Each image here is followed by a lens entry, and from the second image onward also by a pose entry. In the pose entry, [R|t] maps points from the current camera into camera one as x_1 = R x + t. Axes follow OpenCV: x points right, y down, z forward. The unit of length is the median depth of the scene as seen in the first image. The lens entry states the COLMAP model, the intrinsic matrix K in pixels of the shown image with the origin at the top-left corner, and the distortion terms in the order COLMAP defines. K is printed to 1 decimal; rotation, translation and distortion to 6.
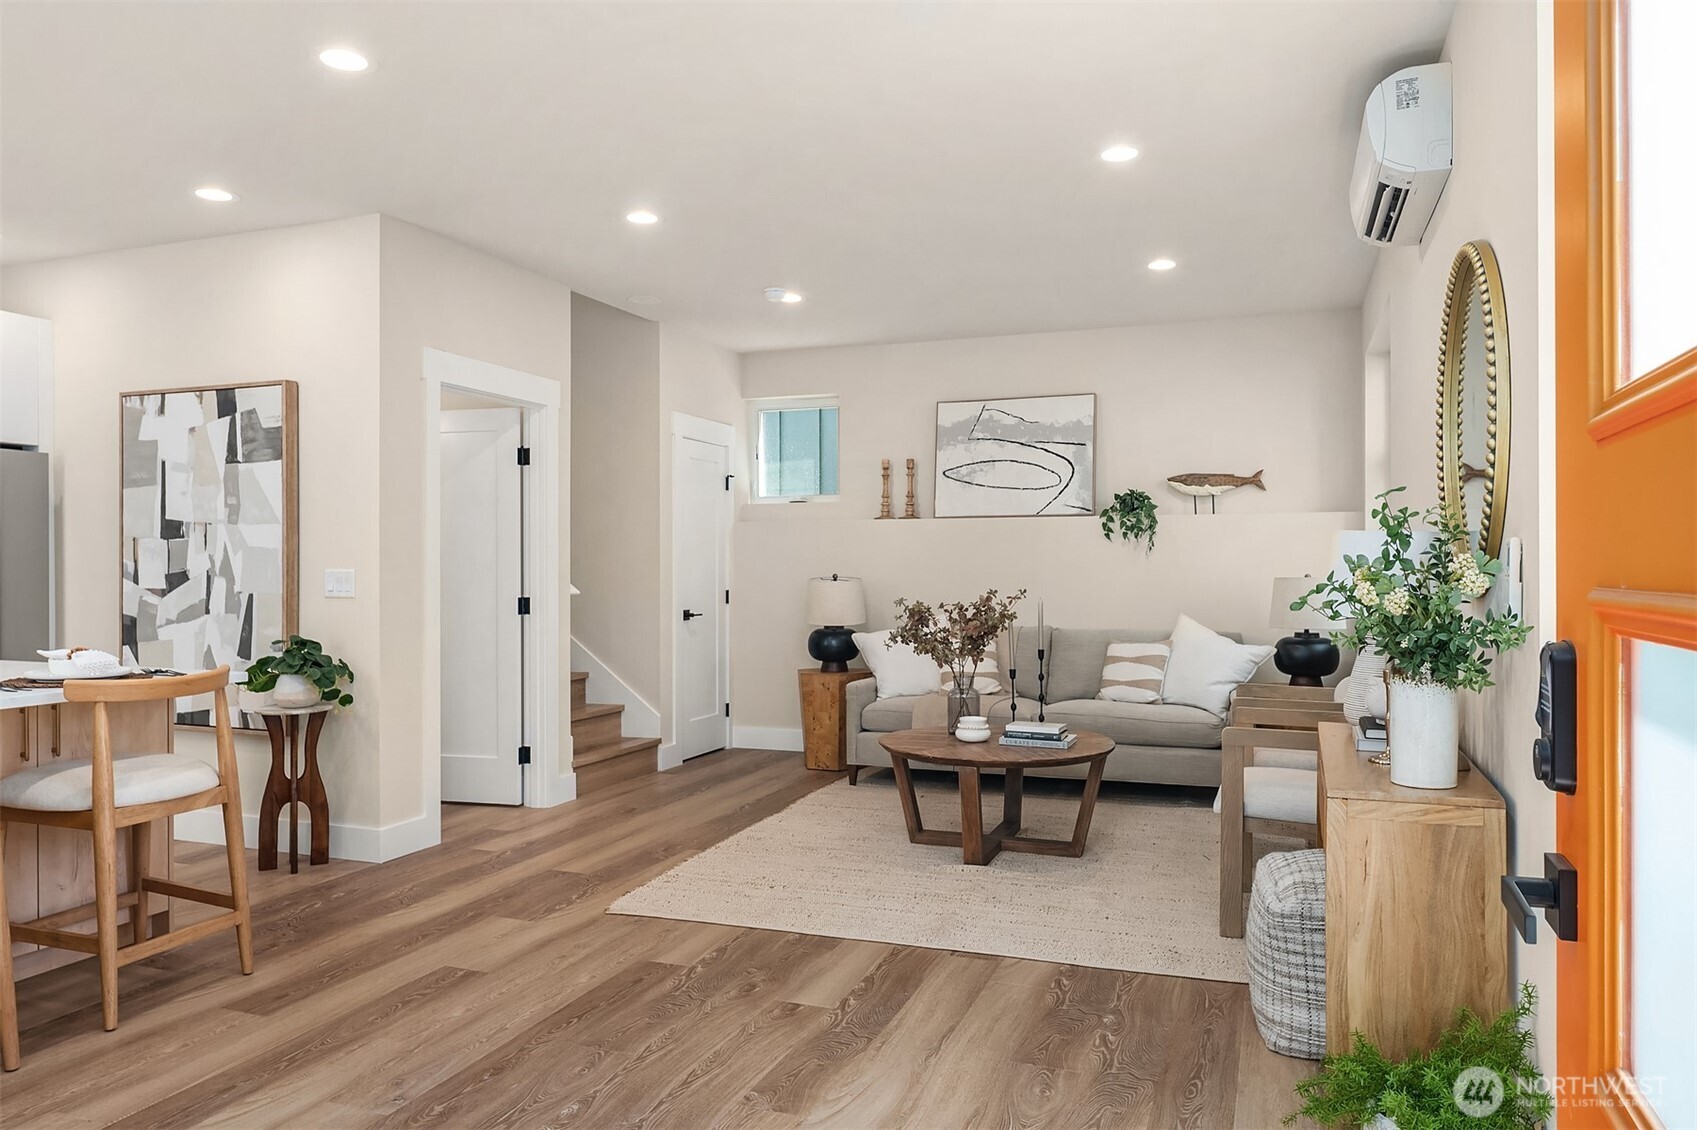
lens RADIAL K [[1126.8, 0, 863.1], [0, 1126.8, 575.7], [0, 0, 1]] dist [-0.000278, -0.004872]
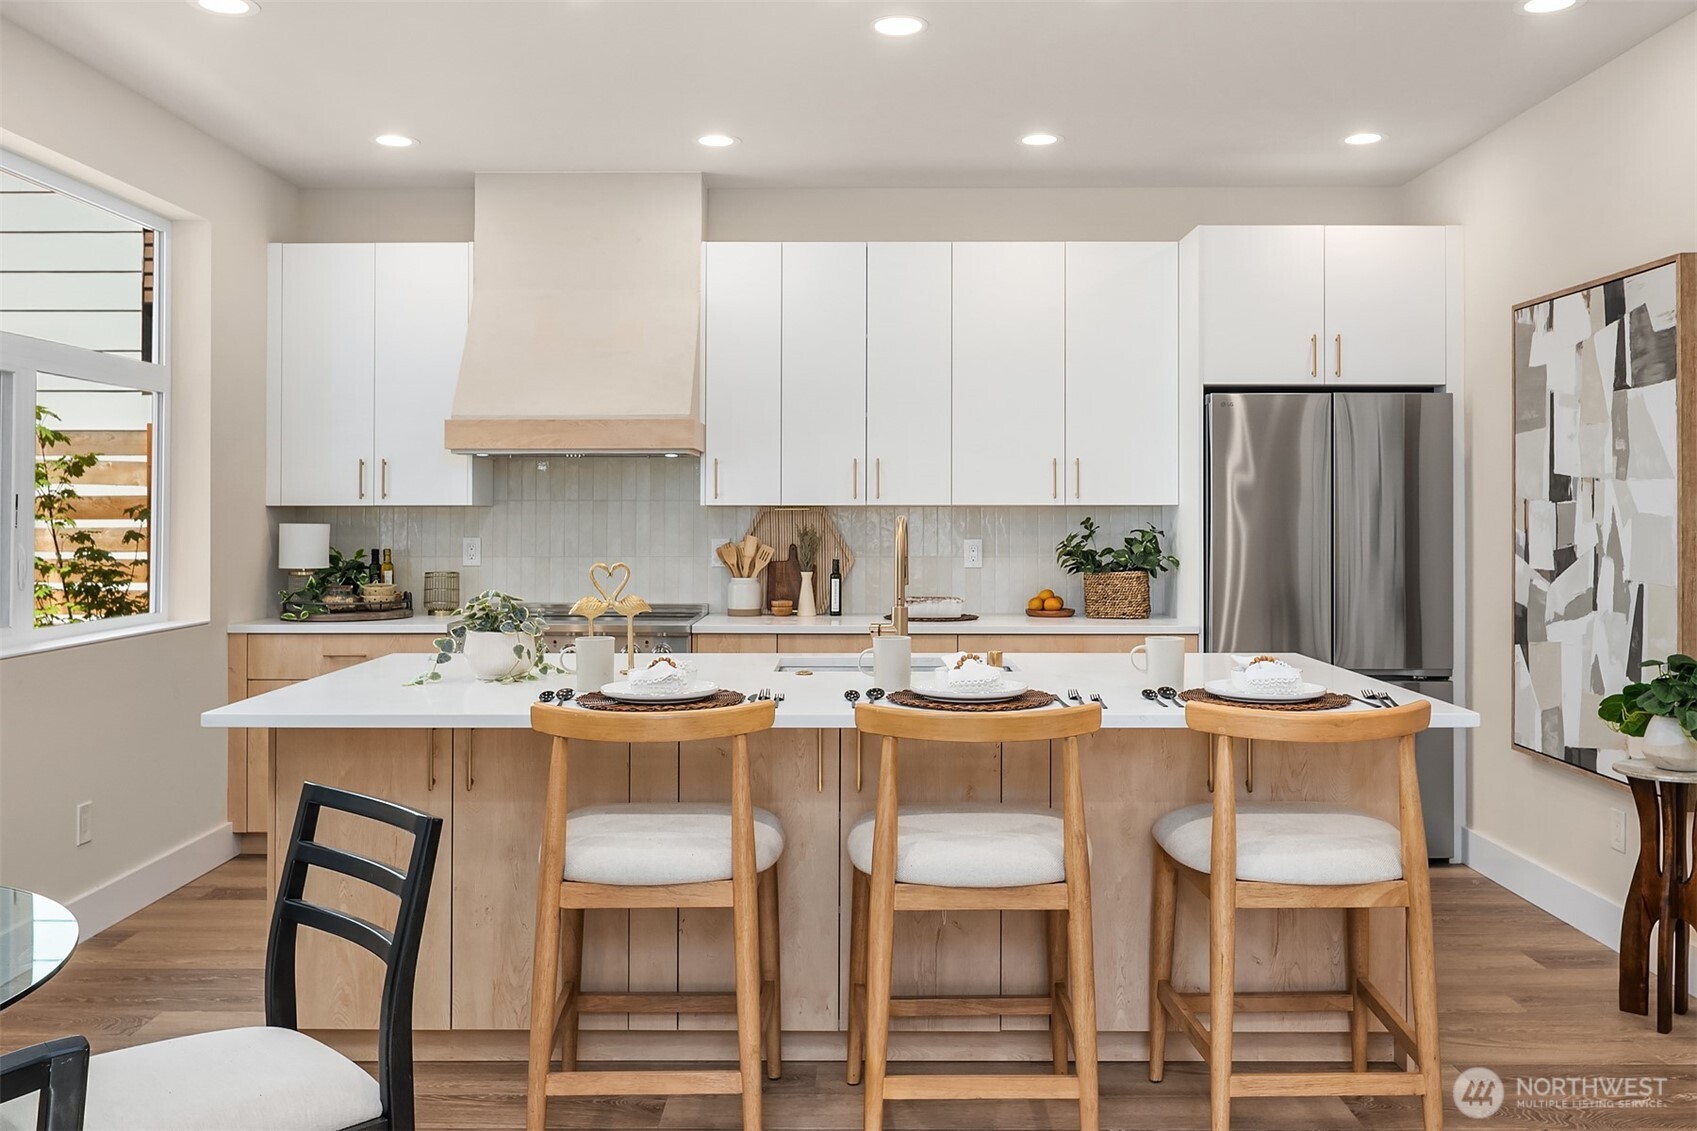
lens RADIAL K [[1434.8, 0, 850.3], [0, 1434.8, 504.1], [0, 0, 1]] dist [0.008833, -0.007882]
pose [[0.347512, -0.005046, -0.937662, 0.083372], [-0.008090, 0.999932, -0.008379, -0.019411], [0.937641, 0.010497, 0.347448, 0.257900]]
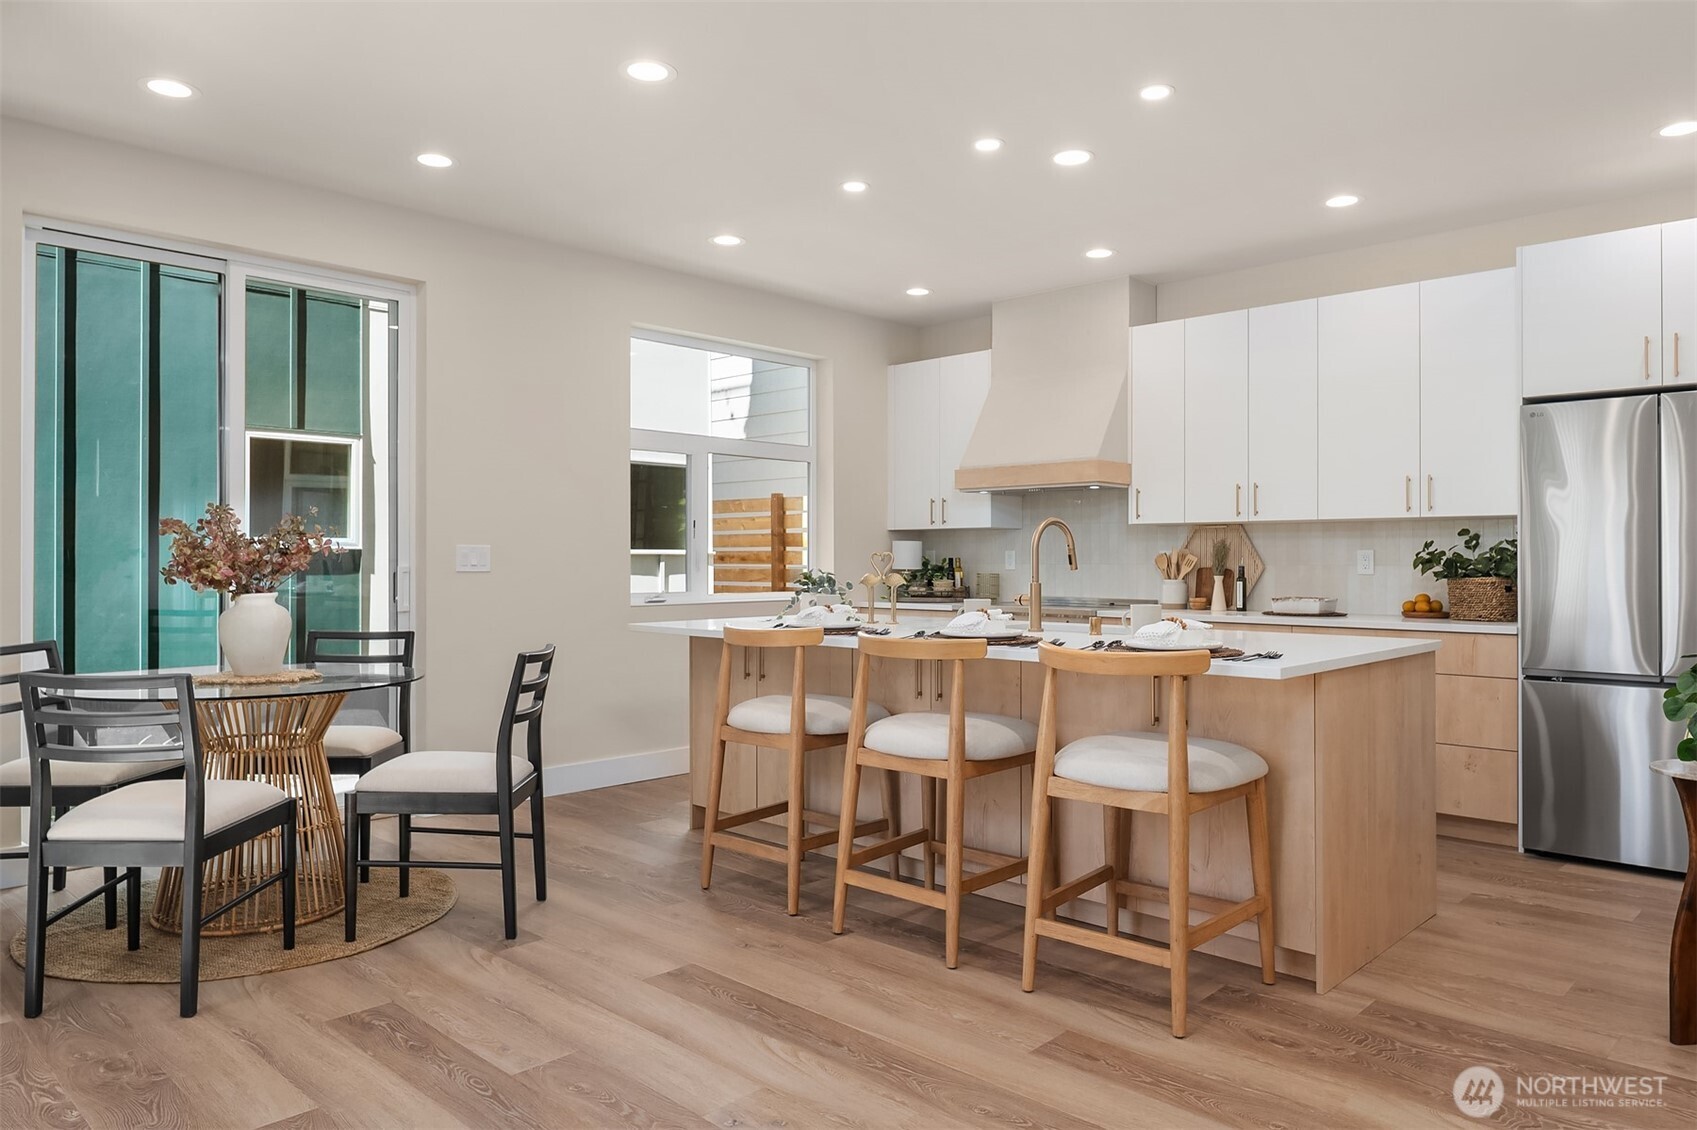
lens RADIAL K [[1126.8, 0, 856.4], [0, 1126.8, 558.7], [0, 0, 1]] dist [-0.000278, -0.004872]
pose [[-0.394987, -0.001096, -0.918686, 0.191313], [-0.008698, 0.999959, 0.002546, 0.009361], [0.918645, 0.008997, -0.394980, 0.752916]]
